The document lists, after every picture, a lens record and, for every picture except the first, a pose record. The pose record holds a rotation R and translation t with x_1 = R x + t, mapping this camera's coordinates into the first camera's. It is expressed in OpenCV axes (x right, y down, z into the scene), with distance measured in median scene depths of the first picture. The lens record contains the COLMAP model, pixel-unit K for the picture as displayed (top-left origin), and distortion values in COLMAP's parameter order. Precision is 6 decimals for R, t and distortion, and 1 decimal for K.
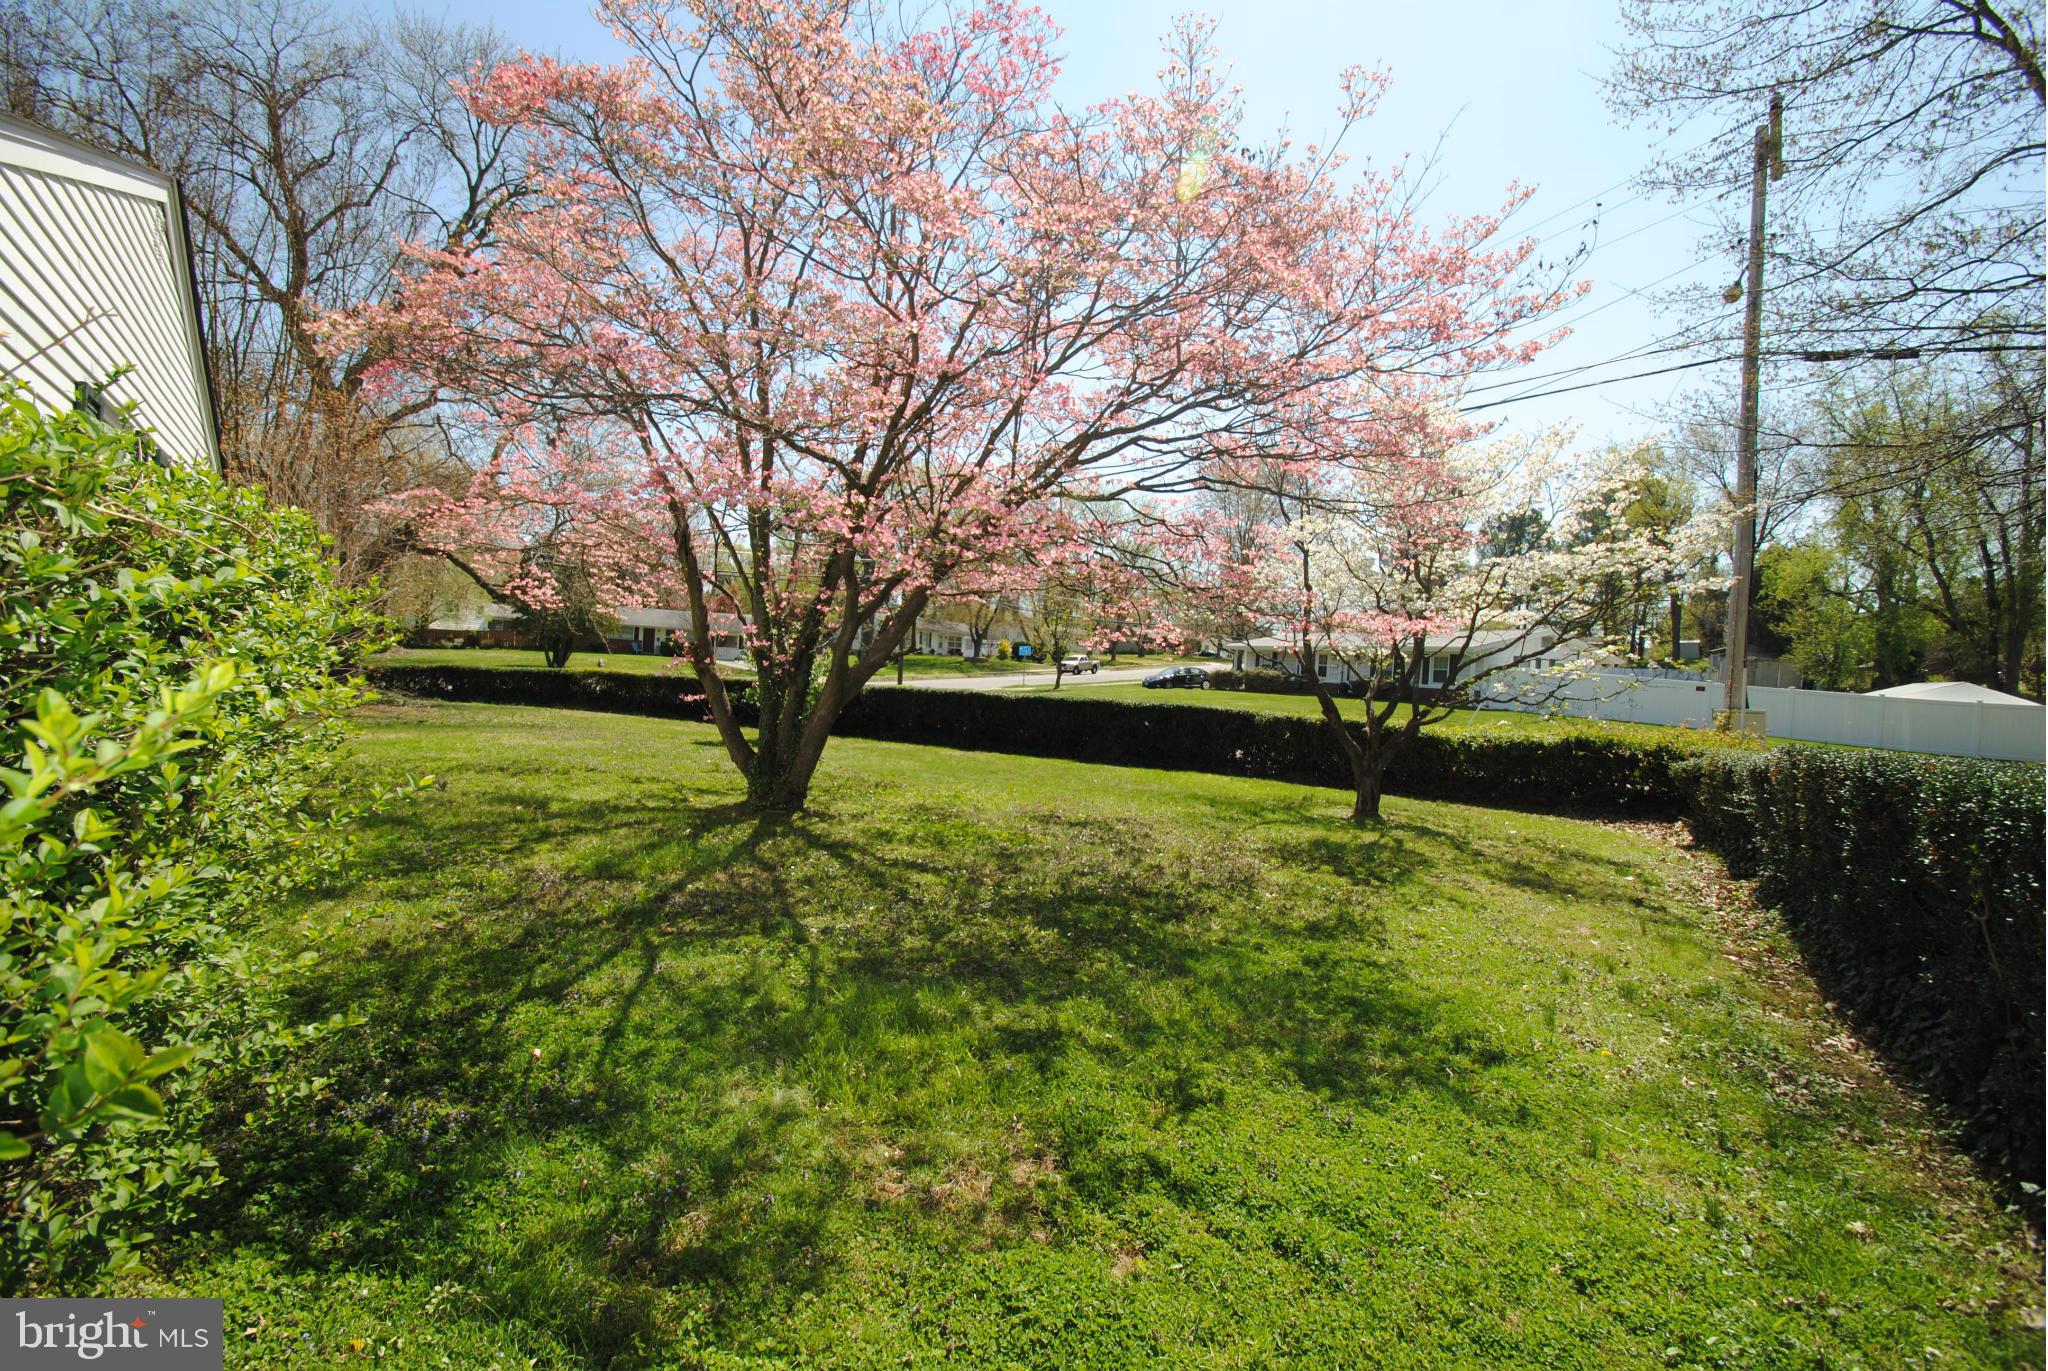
lens RADIAL K [[896.2, 0, 1014.9], [0, 896.2, 671.7], [0, 0, 1]] dist [0.020449, -0.021820]
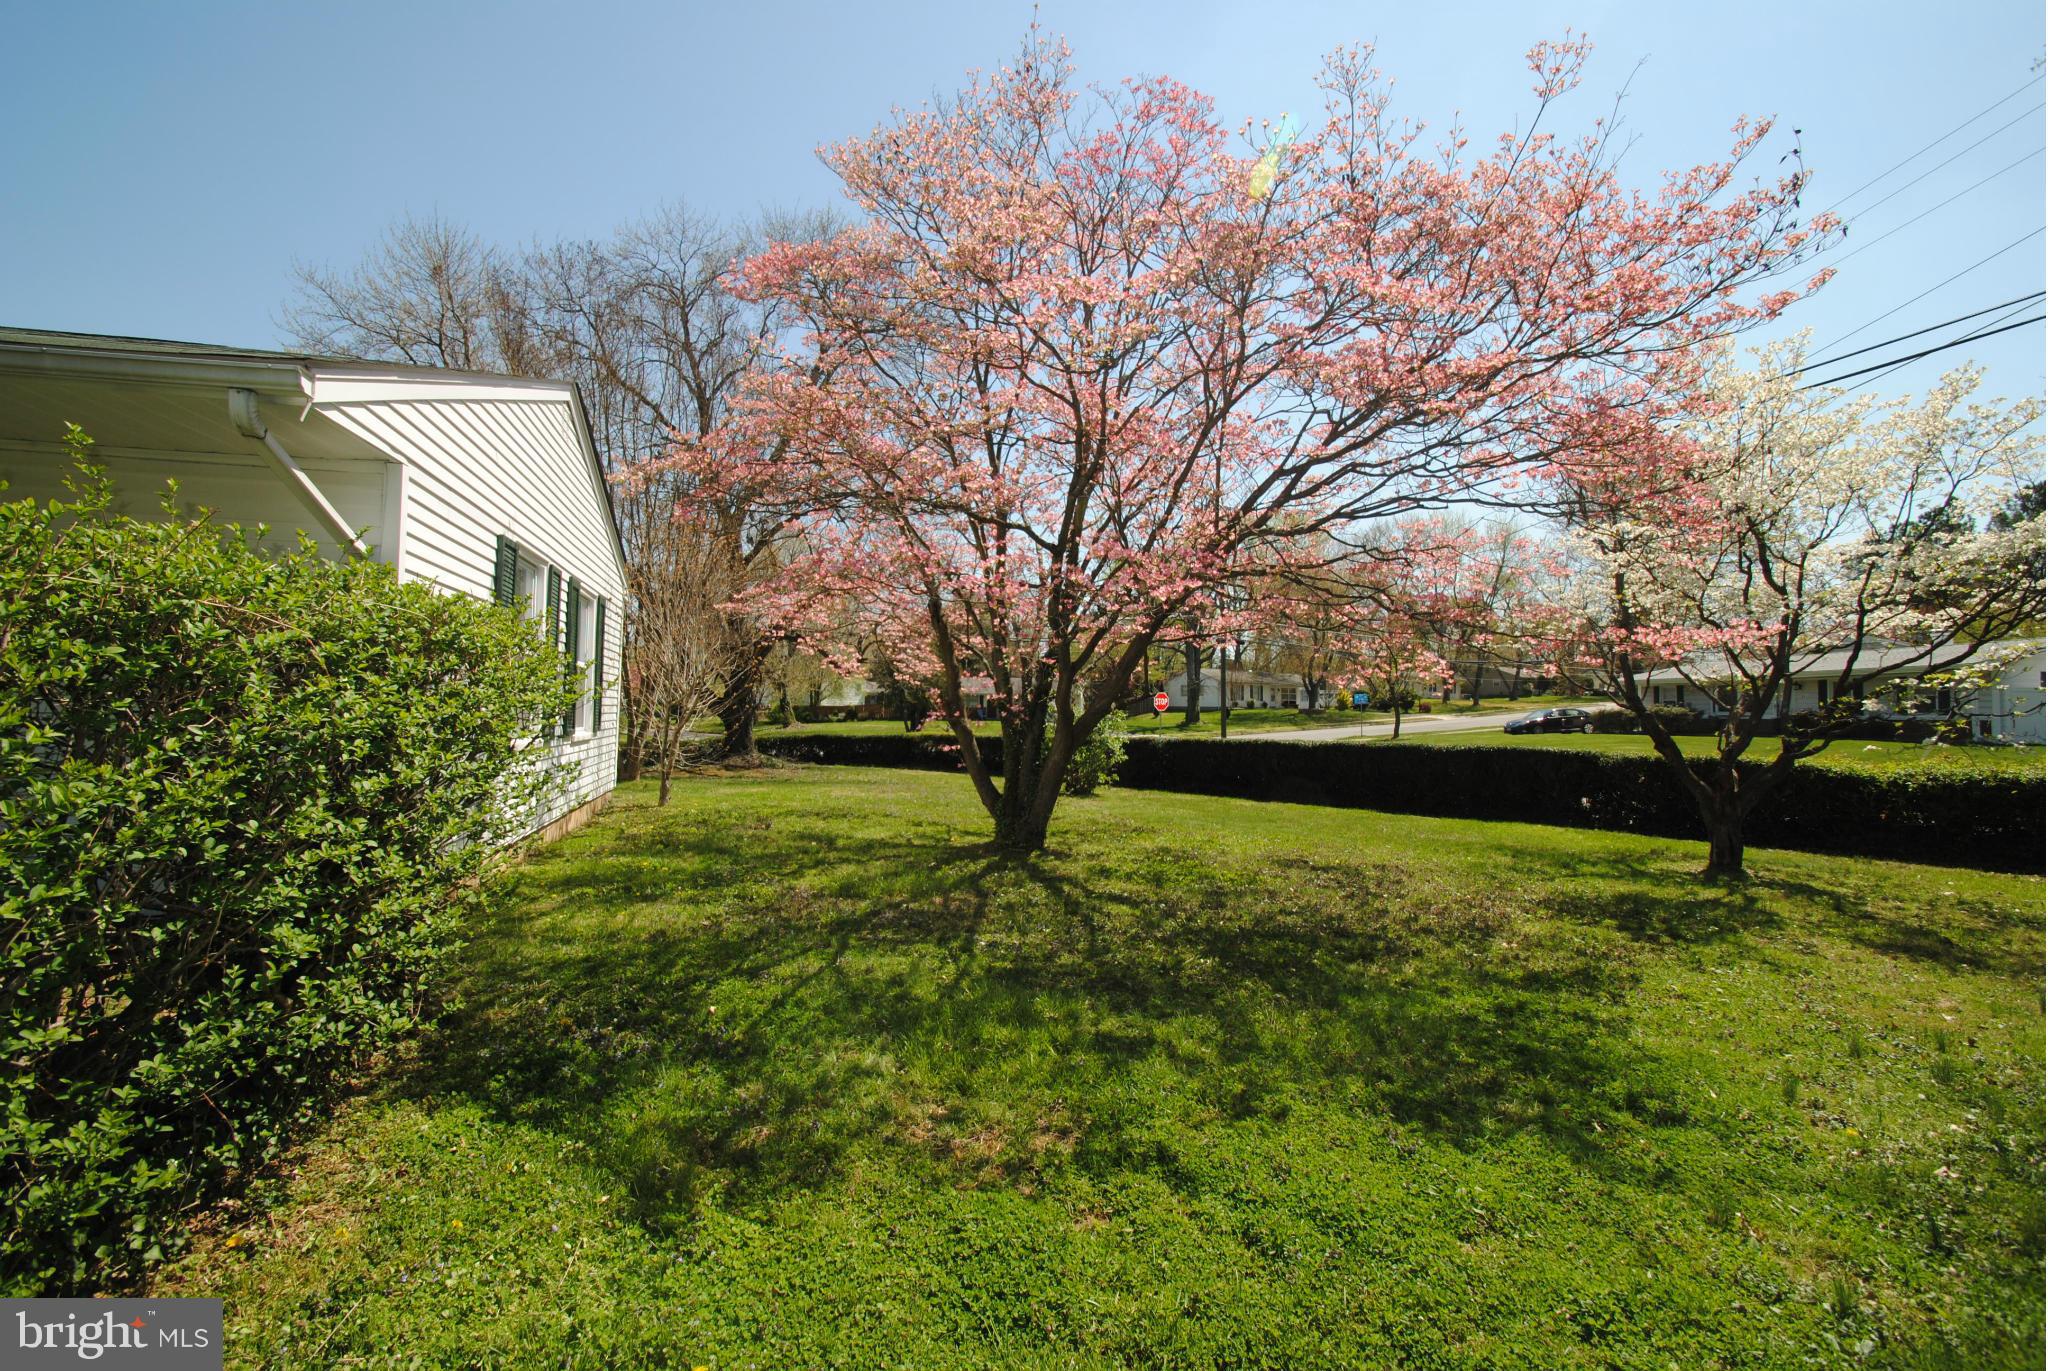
lens RADIAL K [[896.2, 0, 1014.9], [0, 896.2, 671.7], [0, 0, 1]] dist [0.020449, -0.021820]
pose [[0.929975, -0.061723, -0.362403, 0.152240], [0.037954, 0.996657, -0.072354, 0.020855], [0.365658, 0.053533, 0.929209, -0.027291]]
